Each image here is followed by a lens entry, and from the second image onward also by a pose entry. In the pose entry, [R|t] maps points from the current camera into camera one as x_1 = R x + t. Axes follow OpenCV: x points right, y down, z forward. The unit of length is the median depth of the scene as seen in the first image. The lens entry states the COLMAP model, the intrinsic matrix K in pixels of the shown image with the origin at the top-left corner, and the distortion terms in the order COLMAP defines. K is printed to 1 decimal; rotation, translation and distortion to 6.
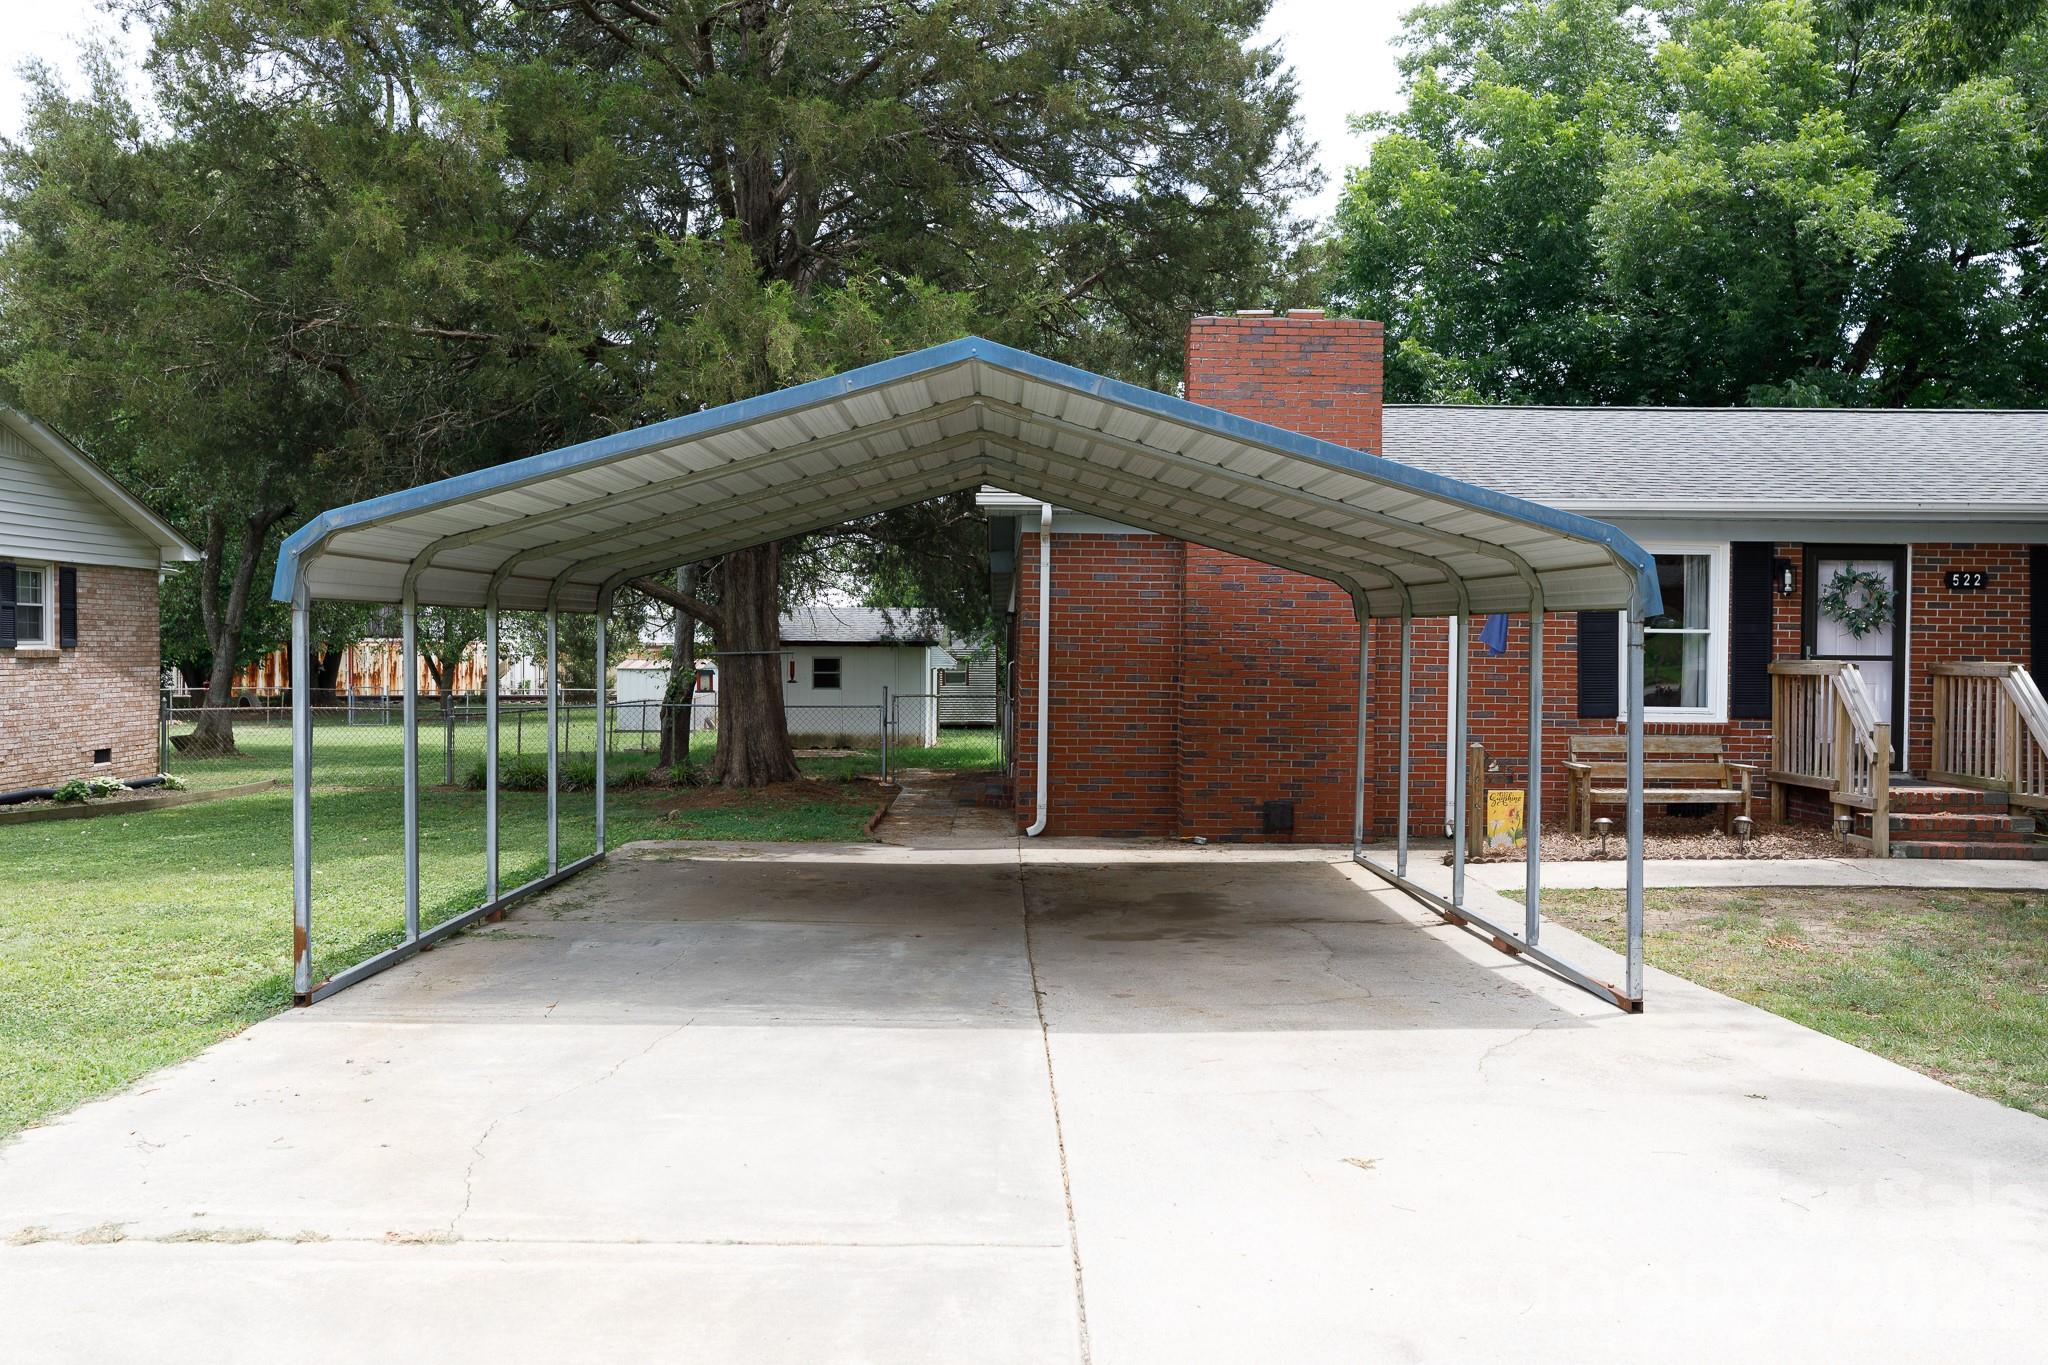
lens RADIAL K [[1630.8, 0, 1024.0], [0, 1630.8, 682.5], [0, 0, 1]] dist [-0.003278, -0.003358]
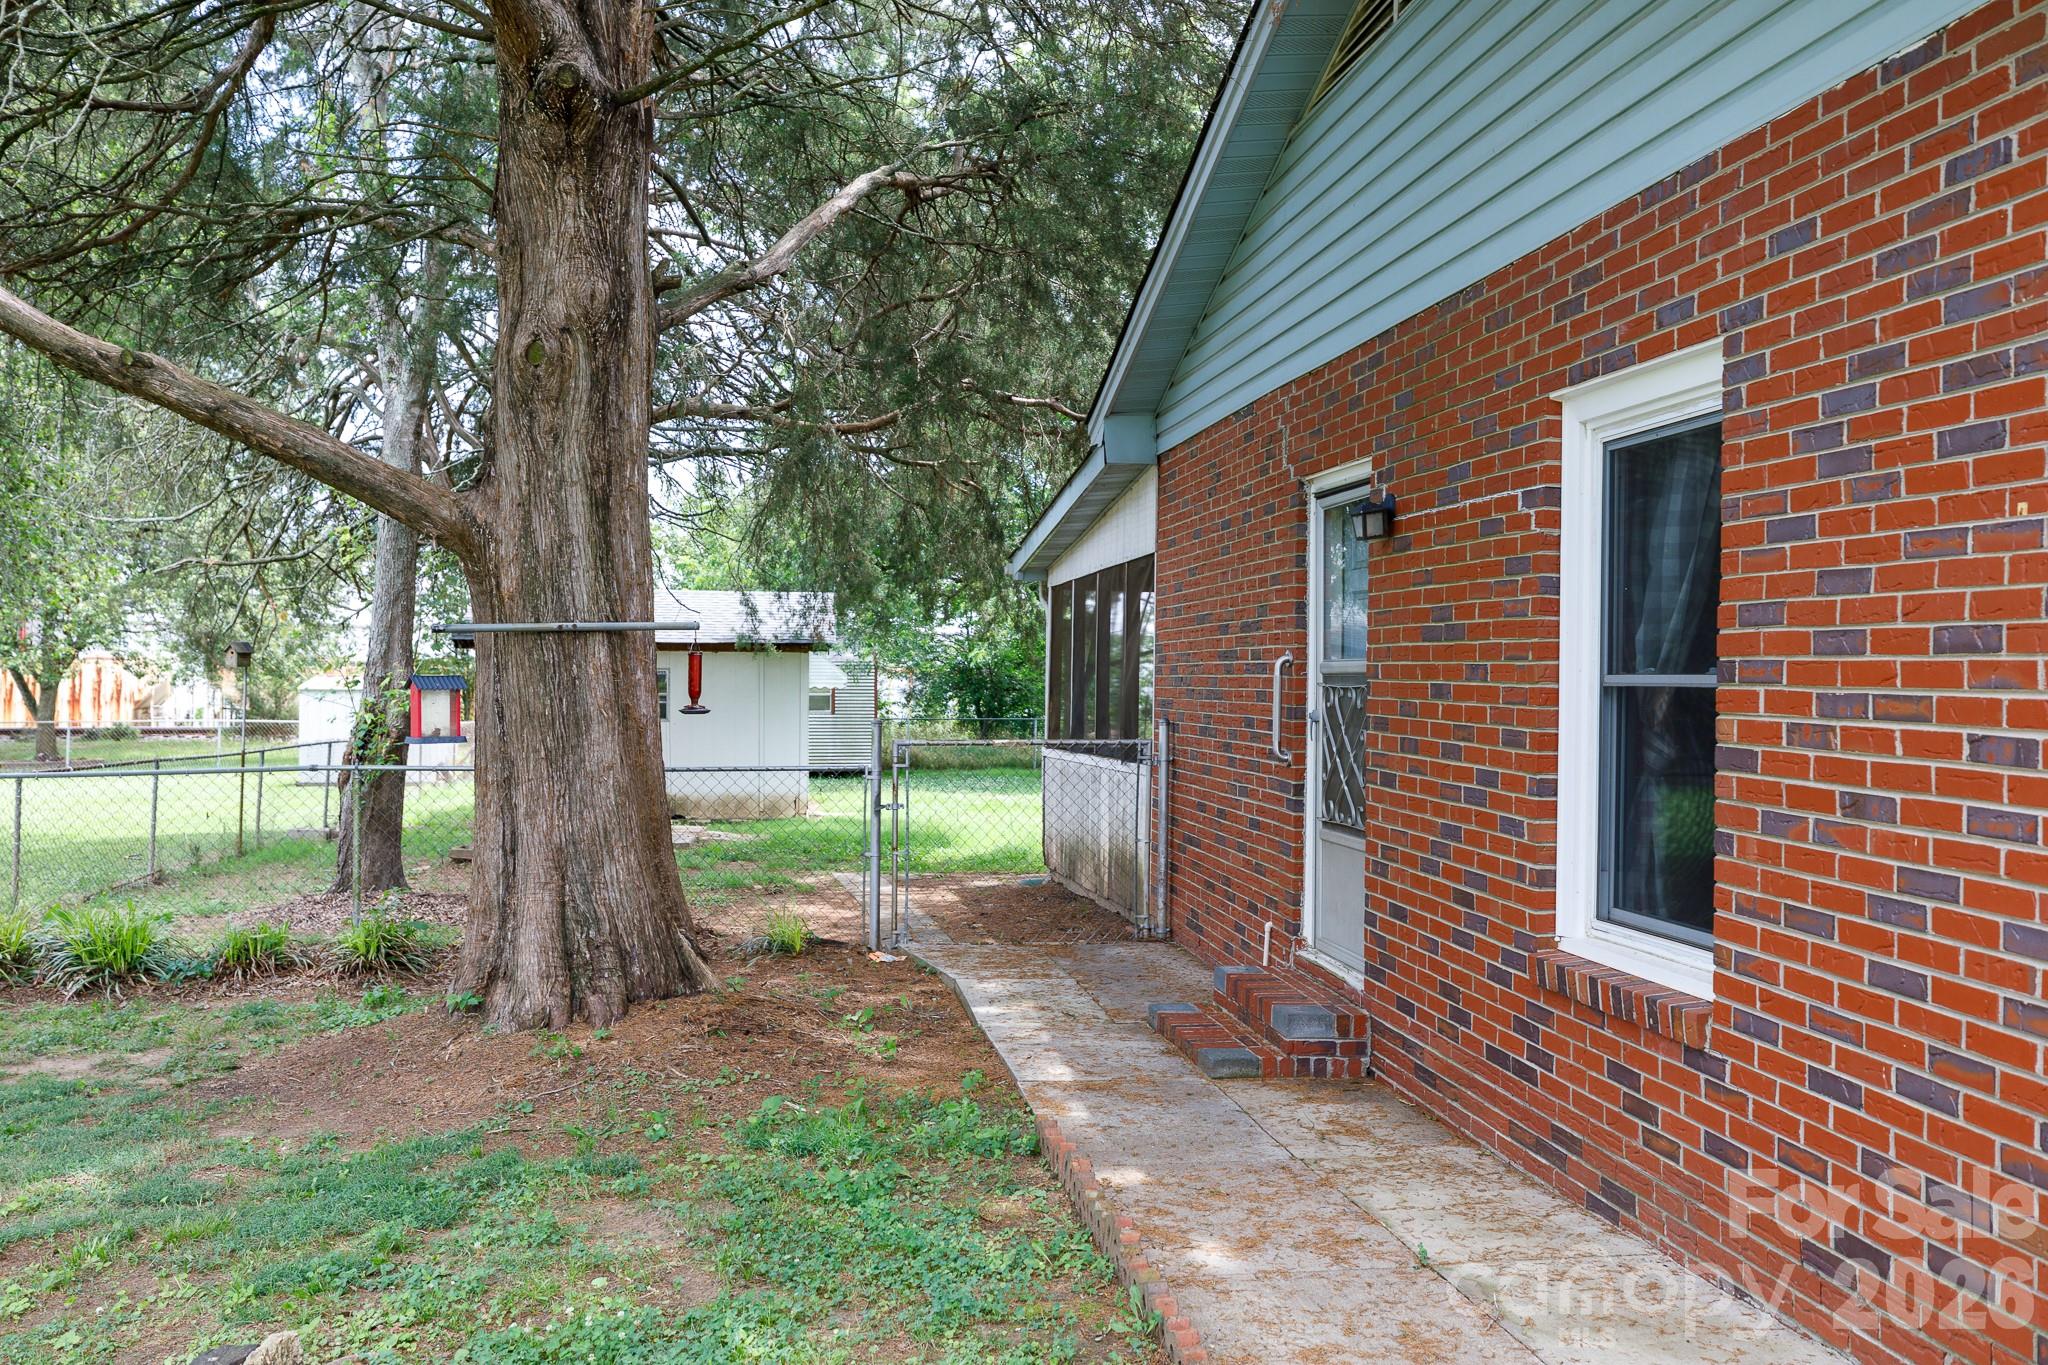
lens RADIAL K [[1745.7, 0, 1024.0], [0, 1745.7, 682.5], [0, 0, 1]] dist [0.012514, 0.005473]
pose [[0.991811, 0.001817, 0.127702, -0.100732], [0.000211, 0.999874, -0.015870, -0.000419], [-0.127715, 0.015767, 0.991686, 0.520421]]
